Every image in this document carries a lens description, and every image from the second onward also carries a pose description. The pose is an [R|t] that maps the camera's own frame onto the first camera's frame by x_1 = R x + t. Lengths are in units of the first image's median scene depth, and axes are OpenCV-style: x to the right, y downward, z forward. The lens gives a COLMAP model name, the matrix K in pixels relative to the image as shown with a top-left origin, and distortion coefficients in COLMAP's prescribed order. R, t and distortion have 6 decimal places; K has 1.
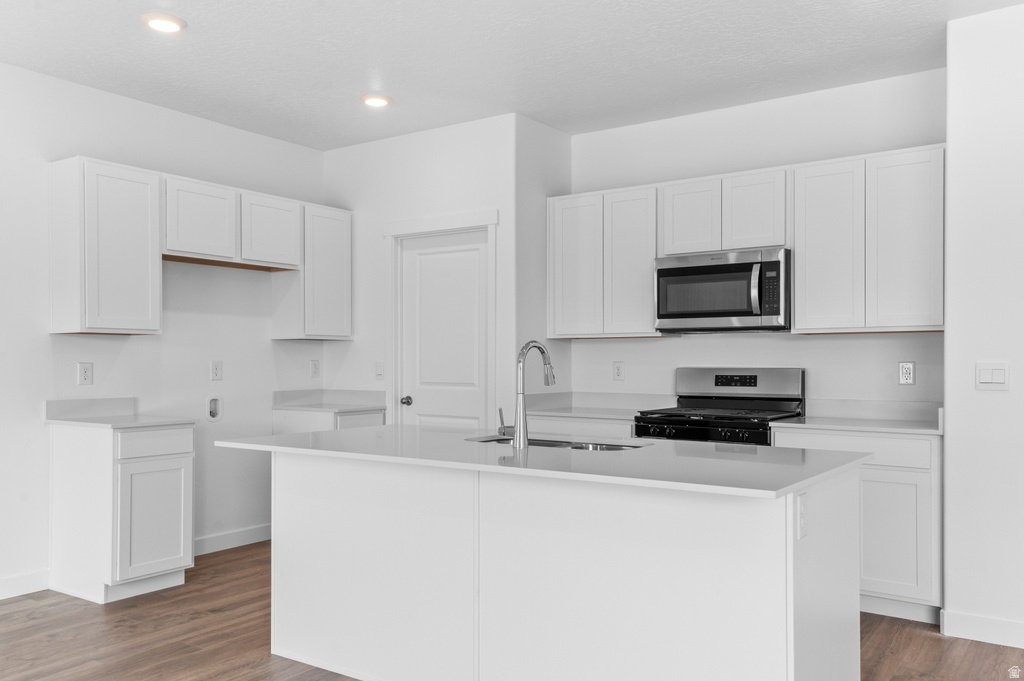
lens RADIAL K [[844.7, 0, 513.6], [0, 844.7, 347.4], [0, 0, 1]] dist [0.081655, 0.003594]
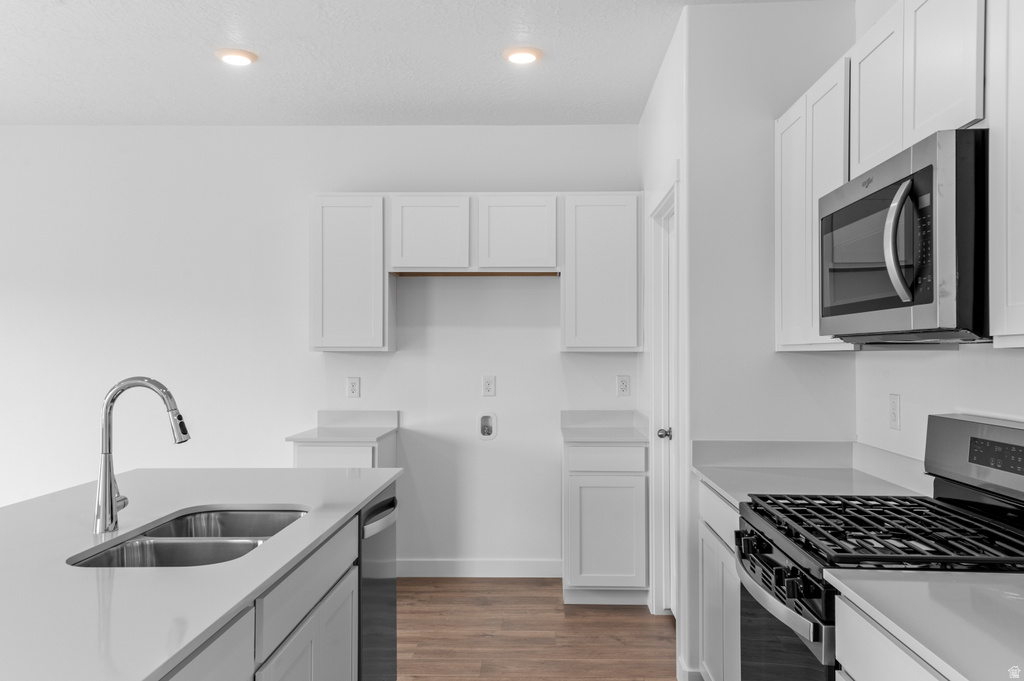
lens RADIAL K [[844.7, 0, 513.4], [0, 844.7, 340.0], [0, 0, 1]] dist [0.081655, 0.003594]
pose [[0.546662, -0.013149, -0.837250, 0.461052], [0.012536, 0.999893, -0.007519, -0.017233], [0.837260, -0.006385, 0.546768, 0.514112]]
